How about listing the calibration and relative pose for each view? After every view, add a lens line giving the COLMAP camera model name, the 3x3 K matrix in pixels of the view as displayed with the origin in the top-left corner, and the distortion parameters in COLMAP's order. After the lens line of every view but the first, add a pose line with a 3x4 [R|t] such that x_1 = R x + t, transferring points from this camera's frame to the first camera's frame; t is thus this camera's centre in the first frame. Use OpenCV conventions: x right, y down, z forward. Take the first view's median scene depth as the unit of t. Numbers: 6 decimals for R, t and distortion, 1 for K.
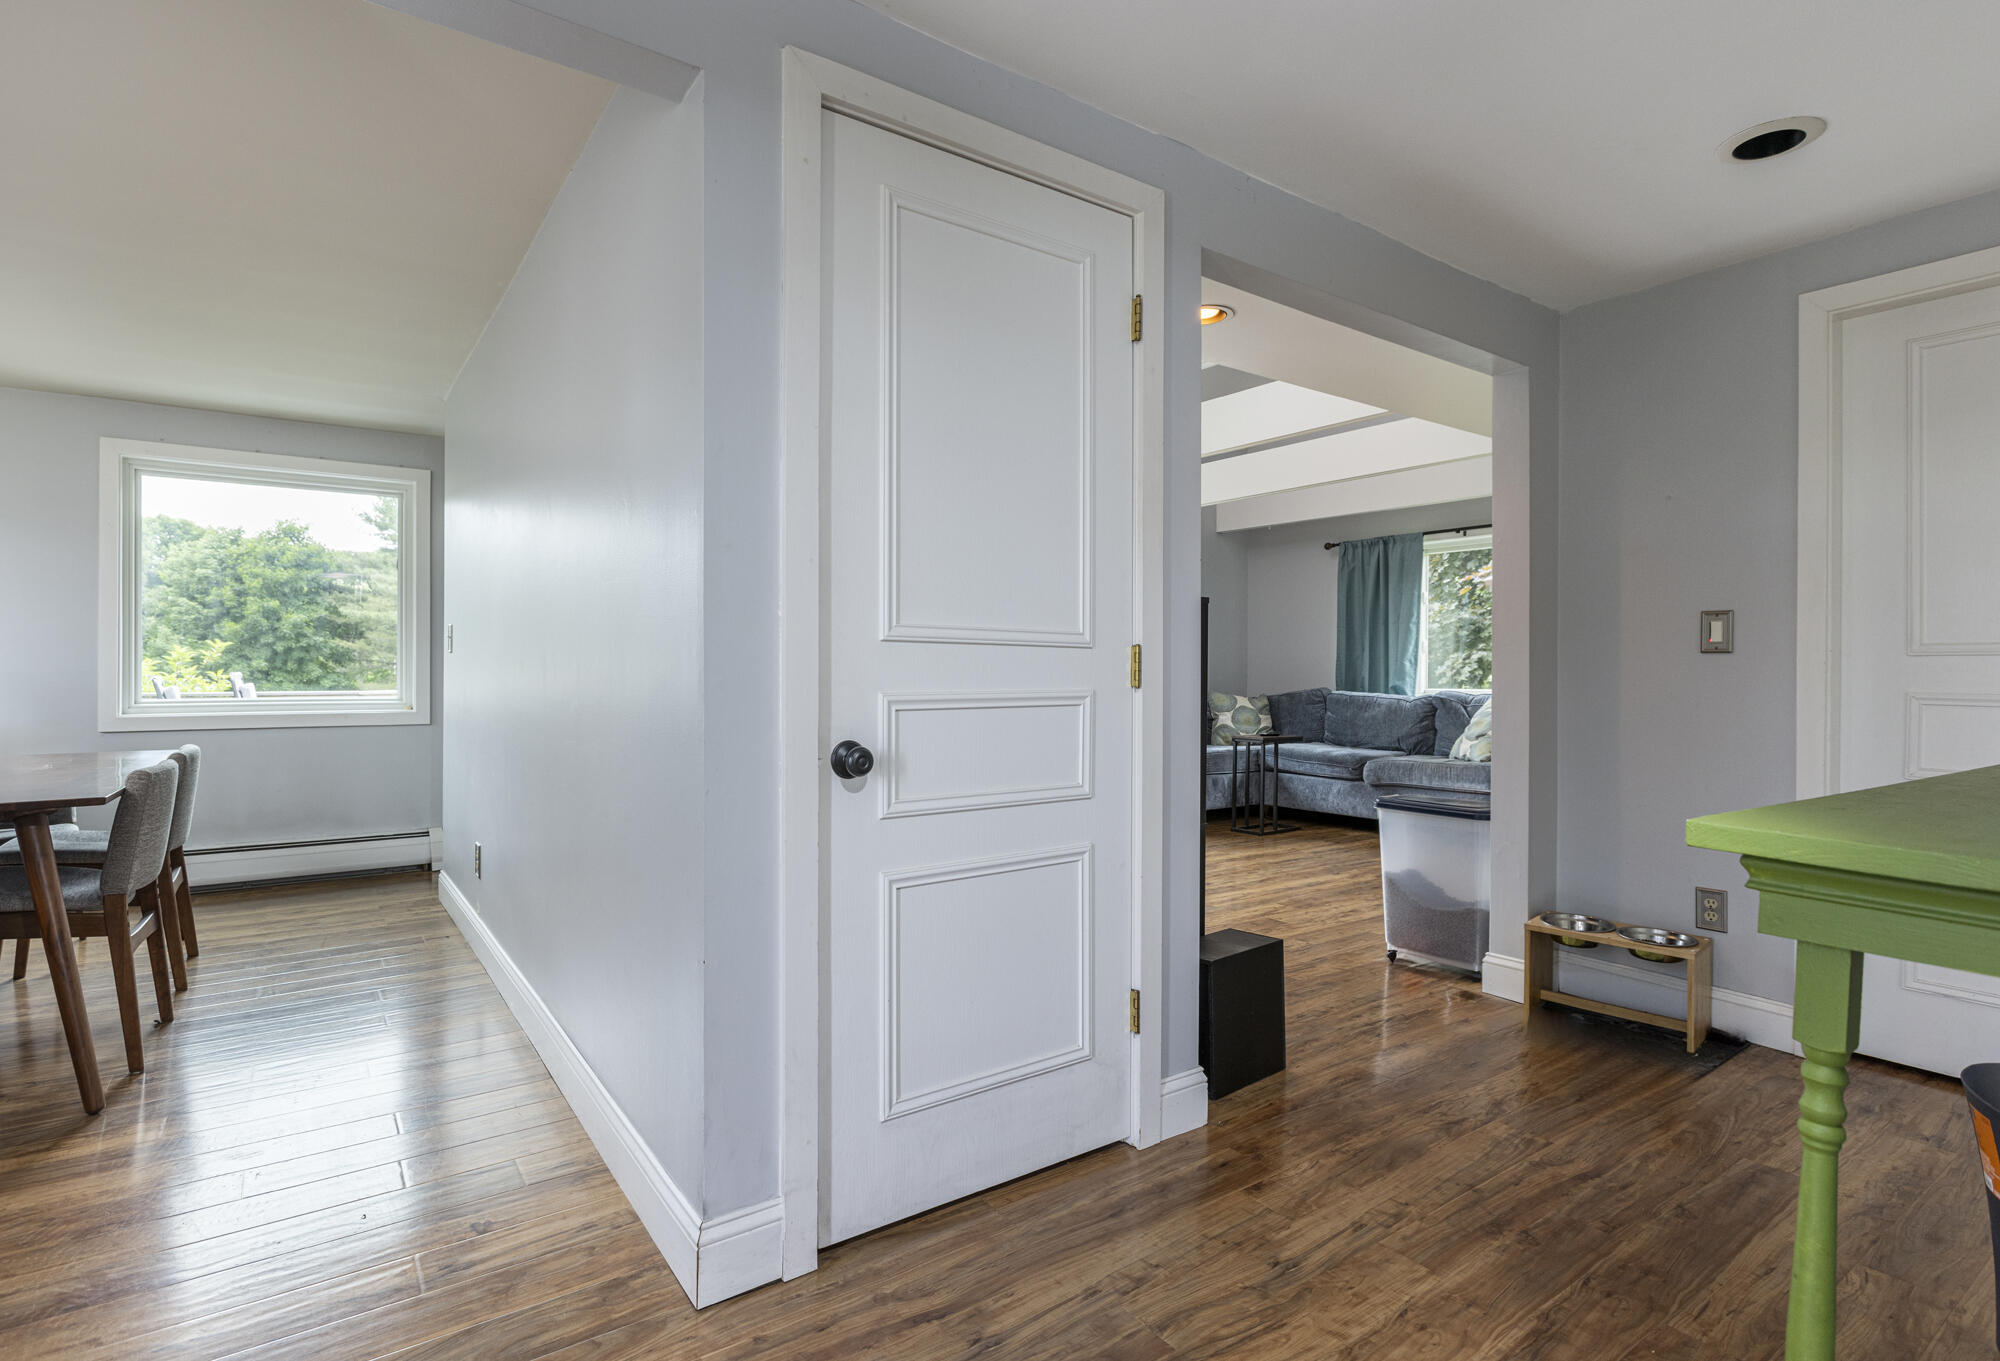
lens RADIAL K [[1014.7, 0, 1000.0], [0, 1014.7, 680.5], [0, 0, 1]] dist [-0.000771, 0.000081]
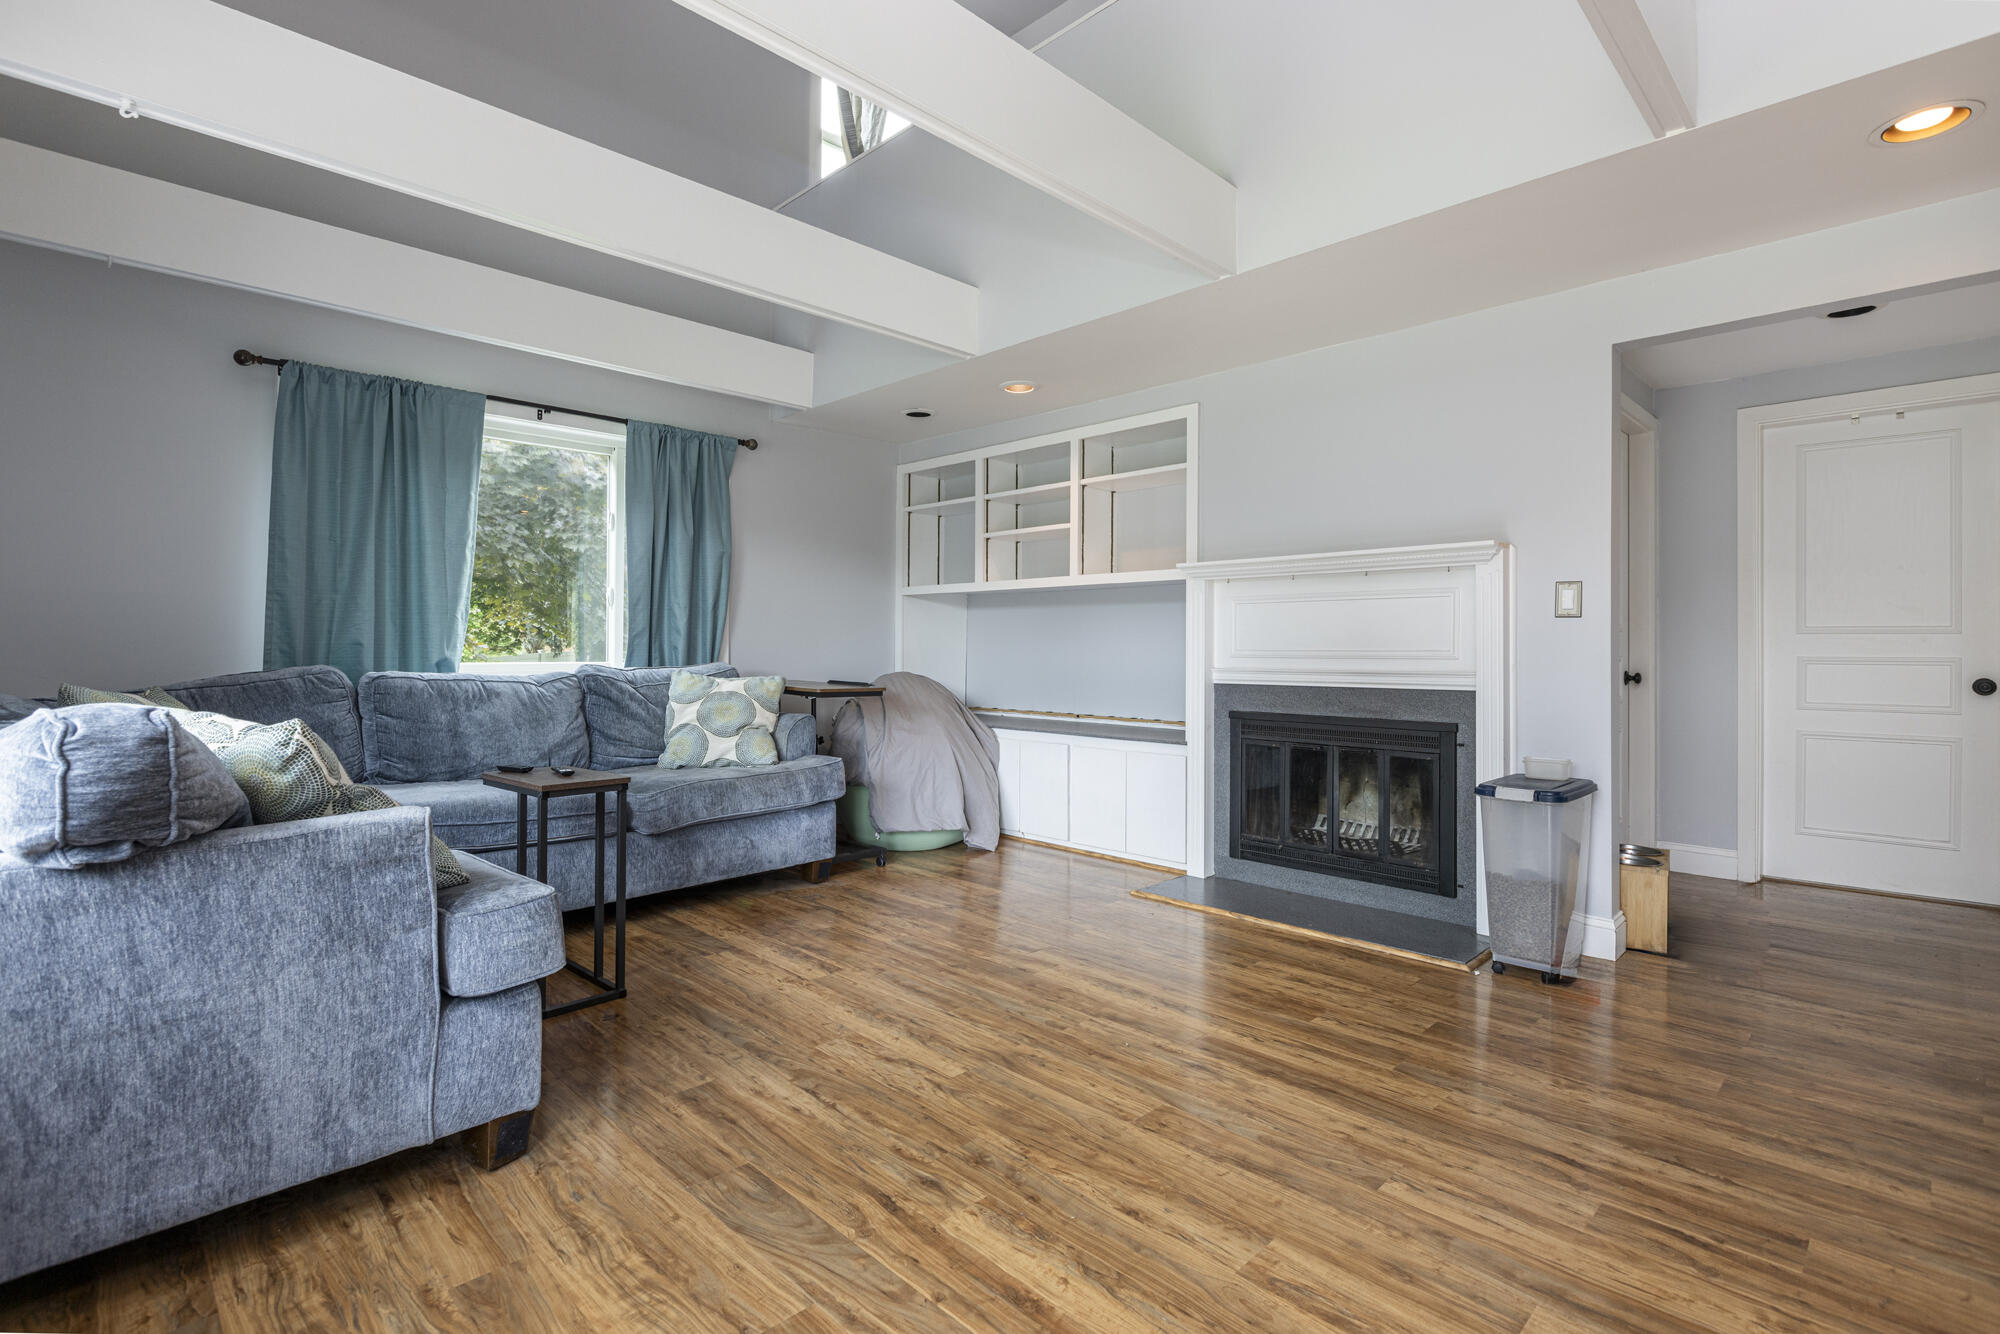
lens RADIAL K [[921.7, 0, 1002.3], [0, 921.7, 644.0], [0, 0, 1]] dist [-0.015194, 0.000086]
pose [[-0.170207, 0.002037, 0.985406, -0.151568], [0.007027, 0.999975, -0.000854, -0.000435], [-0.985383, 0.006780, -0.170217, 0.801131]]
